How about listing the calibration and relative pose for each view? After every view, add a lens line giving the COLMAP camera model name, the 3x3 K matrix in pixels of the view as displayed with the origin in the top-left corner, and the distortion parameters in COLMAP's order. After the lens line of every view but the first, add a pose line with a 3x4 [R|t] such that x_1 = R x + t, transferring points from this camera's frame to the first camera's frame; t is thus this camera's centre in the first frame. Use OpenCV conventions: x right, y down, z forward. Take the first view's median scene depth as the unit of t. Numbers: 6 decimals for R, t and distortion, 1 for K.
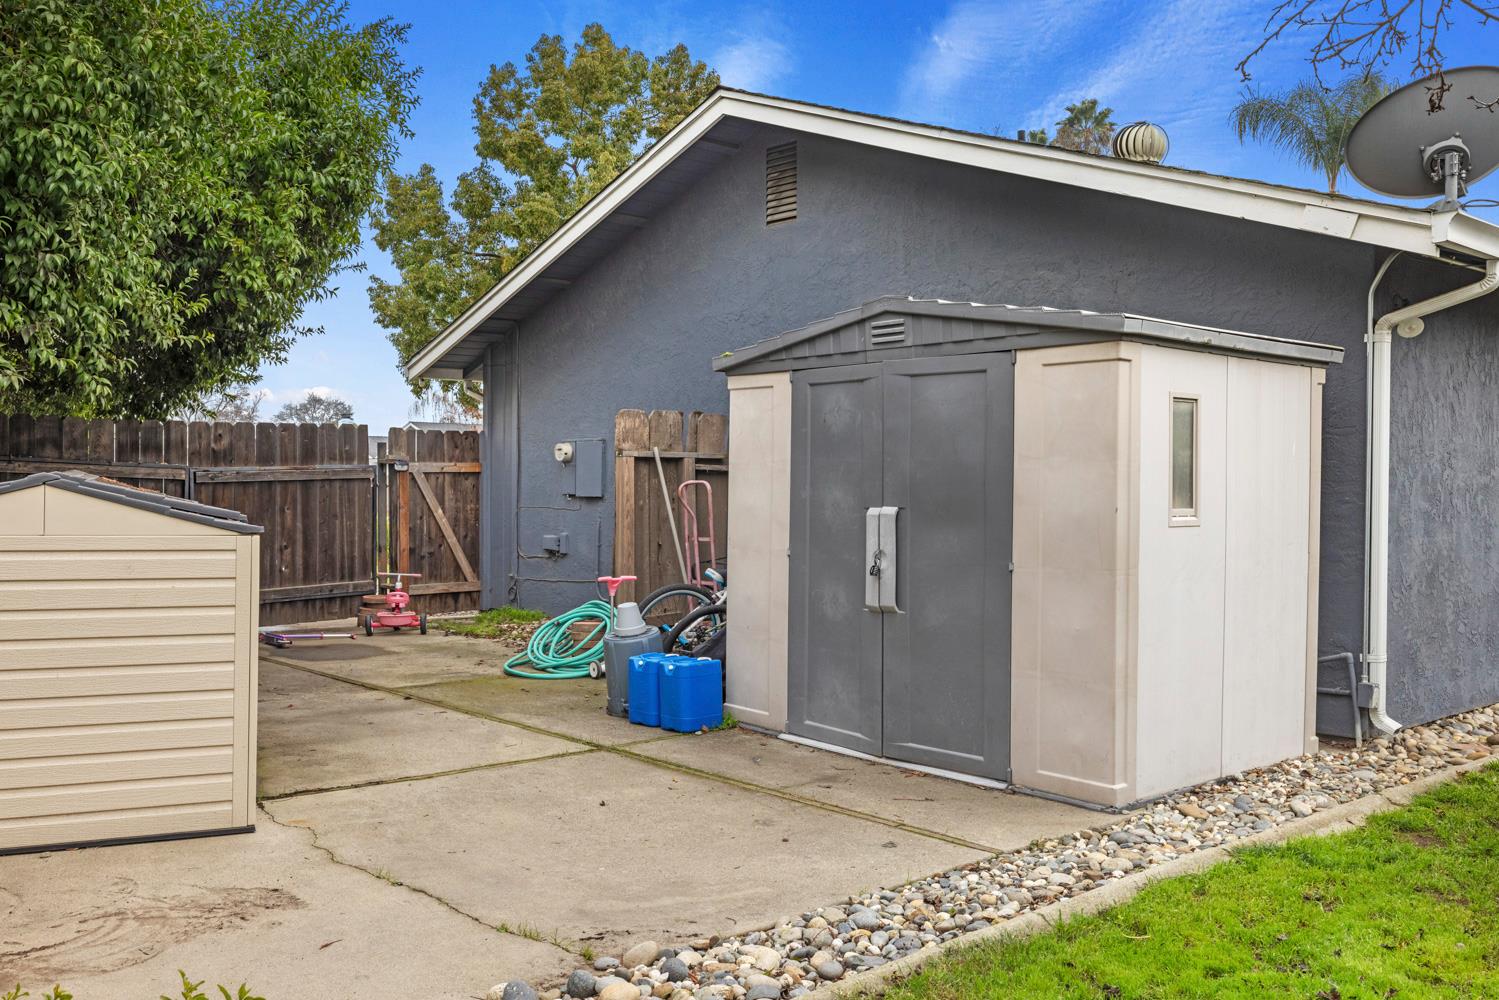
lens RADIAL K [[1324.1, 0, 748.2], [0, 1324.1, 503.0], [0, 0, 1]] dist [0.009090, -0.002066]
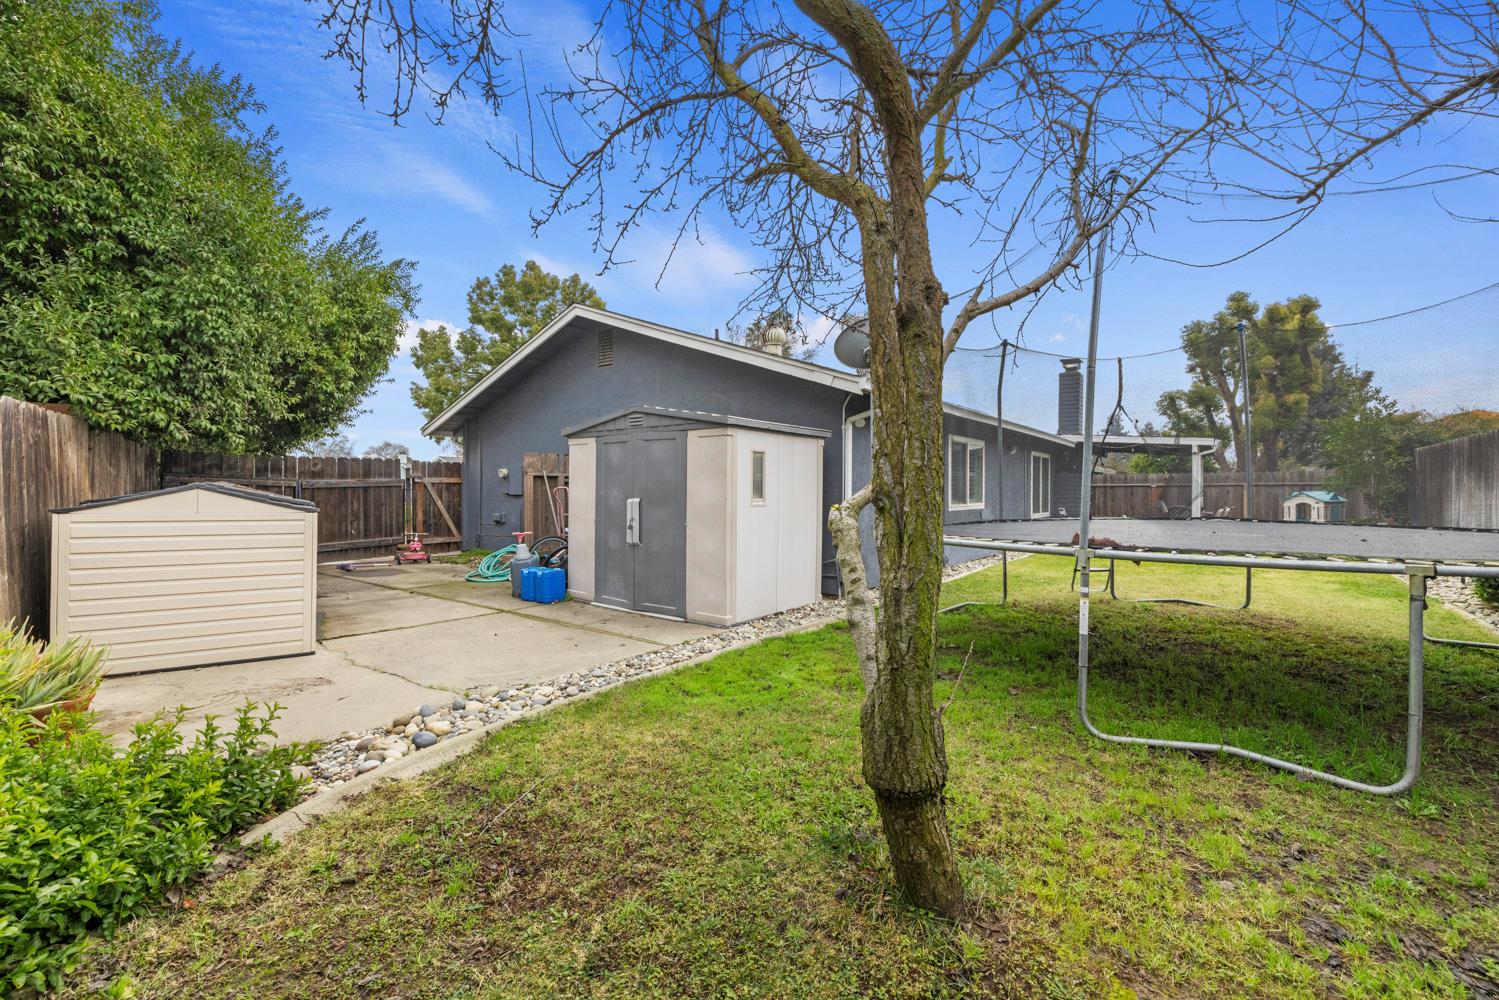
lens RADIAL K [[641.1, 0, 752.8], [0, 641.1, 497.7], [0, 0, 1]] dist [0.002934, 0.000746]
pose [[0.979882, -0.003352, 0.199552, 0.080742], [0.003407, 0.999994, 0.000072, 0.002197], [-0.199551, 0.000609, 0.979887, -0.102524]]
